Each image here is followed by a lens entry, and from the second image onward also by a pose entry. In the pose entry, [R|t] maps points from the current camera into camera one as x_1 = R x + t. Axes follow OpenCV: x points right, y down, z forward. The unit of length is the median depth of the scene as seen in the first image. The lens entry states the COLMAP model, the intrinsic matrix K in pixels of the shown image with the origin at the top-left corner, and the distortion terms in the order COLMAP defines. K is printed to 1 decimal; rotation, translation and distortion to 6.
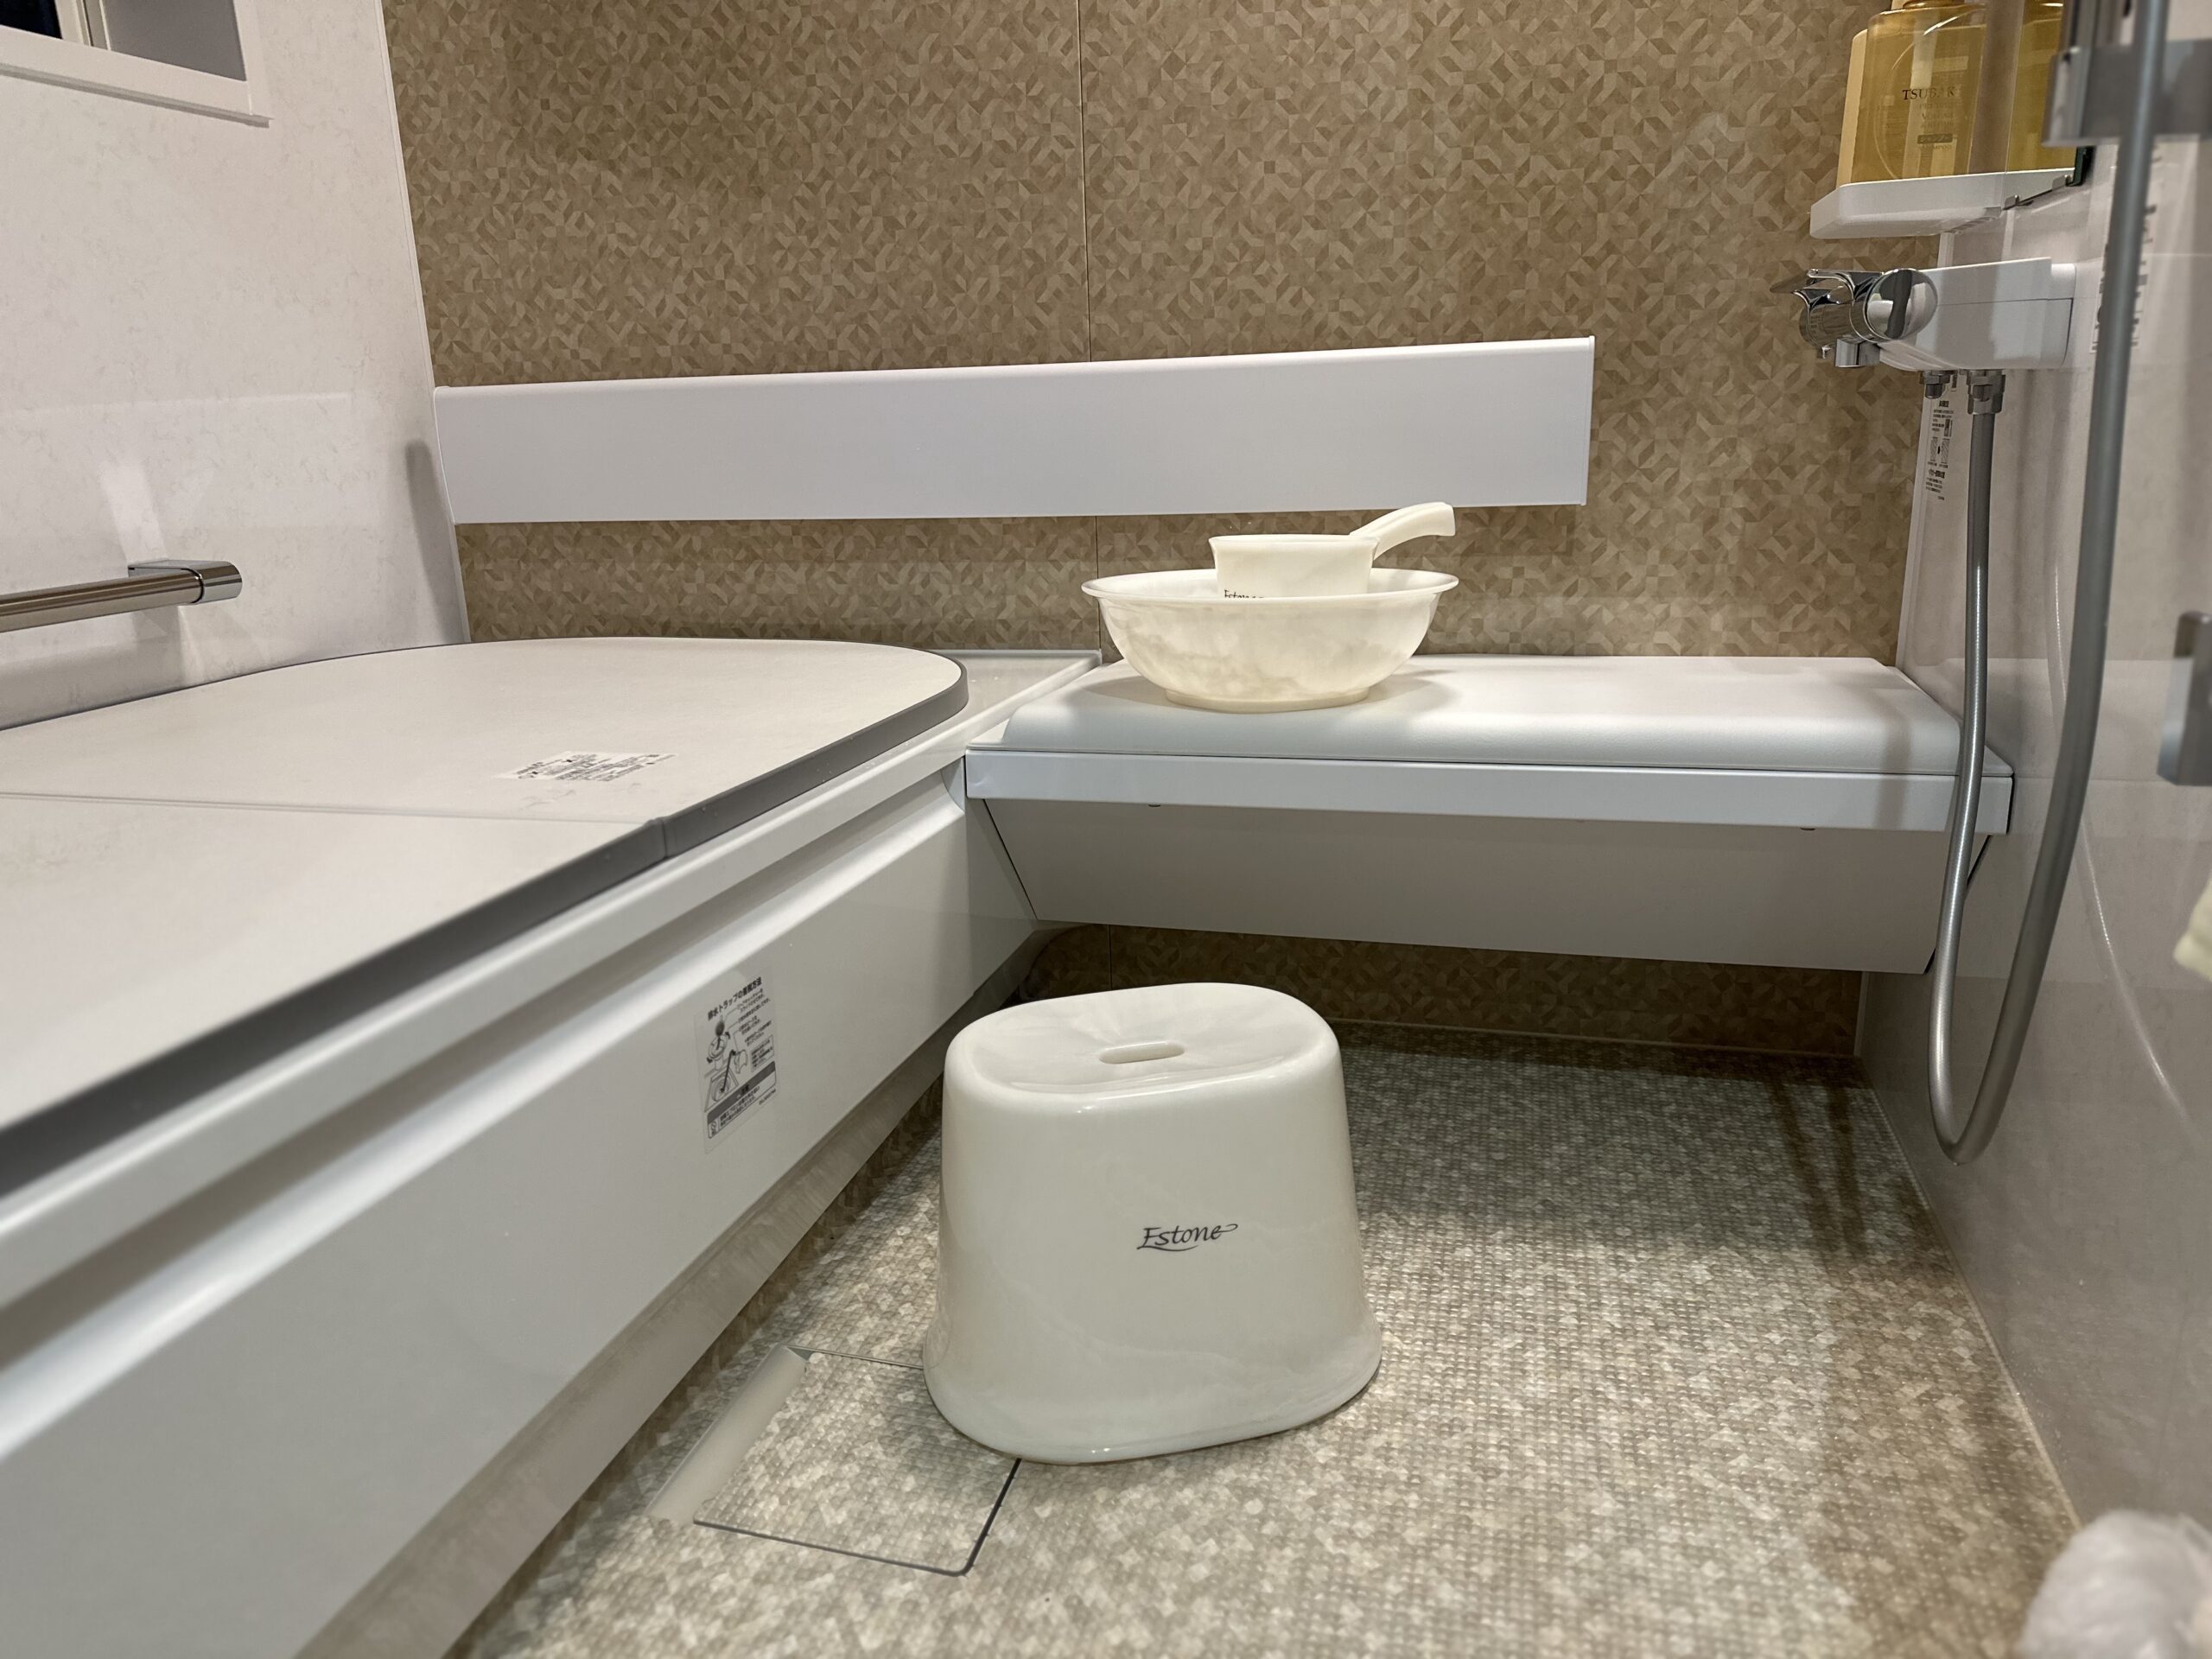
lens RADIAL K [[1544.9, 0, 1078.0], [0, 1544.9, 831.6], [0, 0, 1]] dist [0.087633, -0.150209]
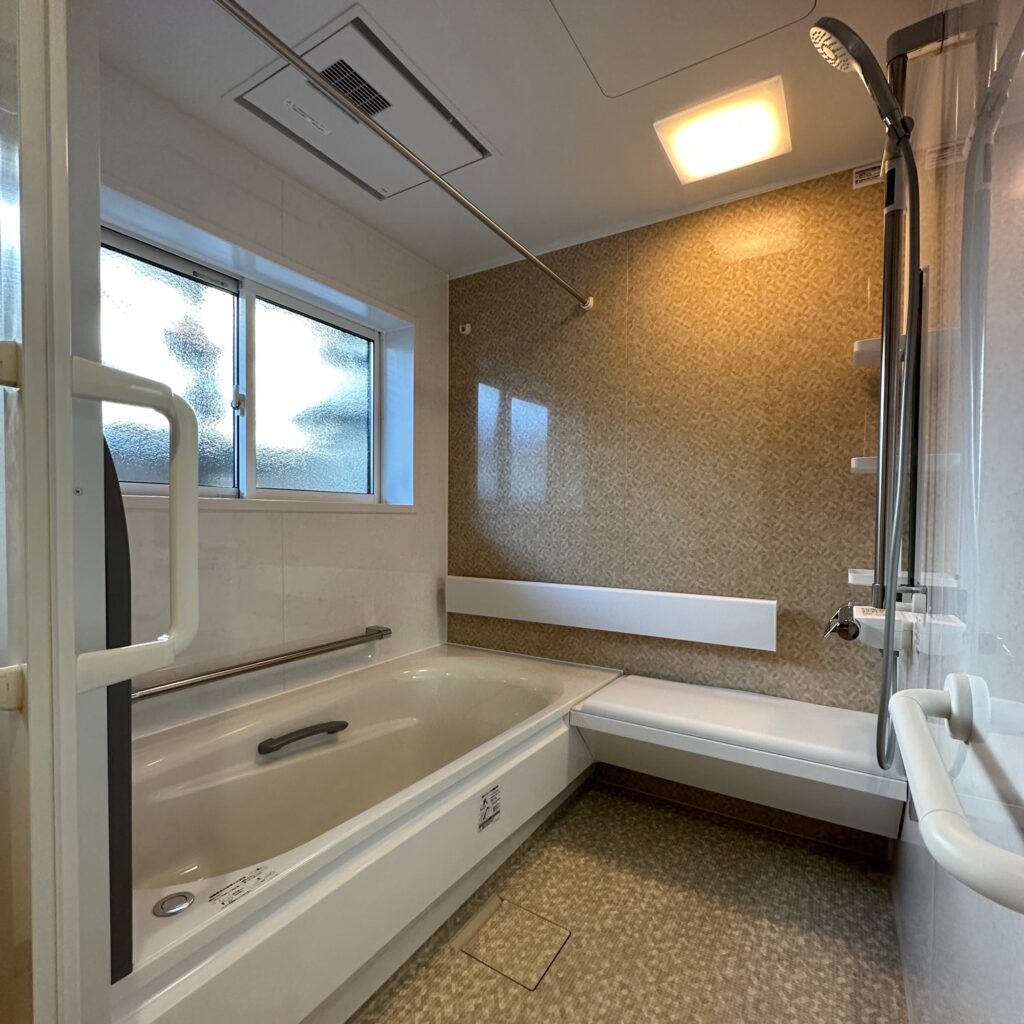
lens RADIAL K [[543.3, 0, 511.3], [0, 543.3, 520.7], [0, 0, 1]] dist [-0.001489, -0.000121]
pose [[0.959708, 0.050742, -0.276379, 0.104645], [-0.116976, 0.966429, -0.228760, -0.157081], [0.255492, 0.251873, 0.933426, -0.243596]]
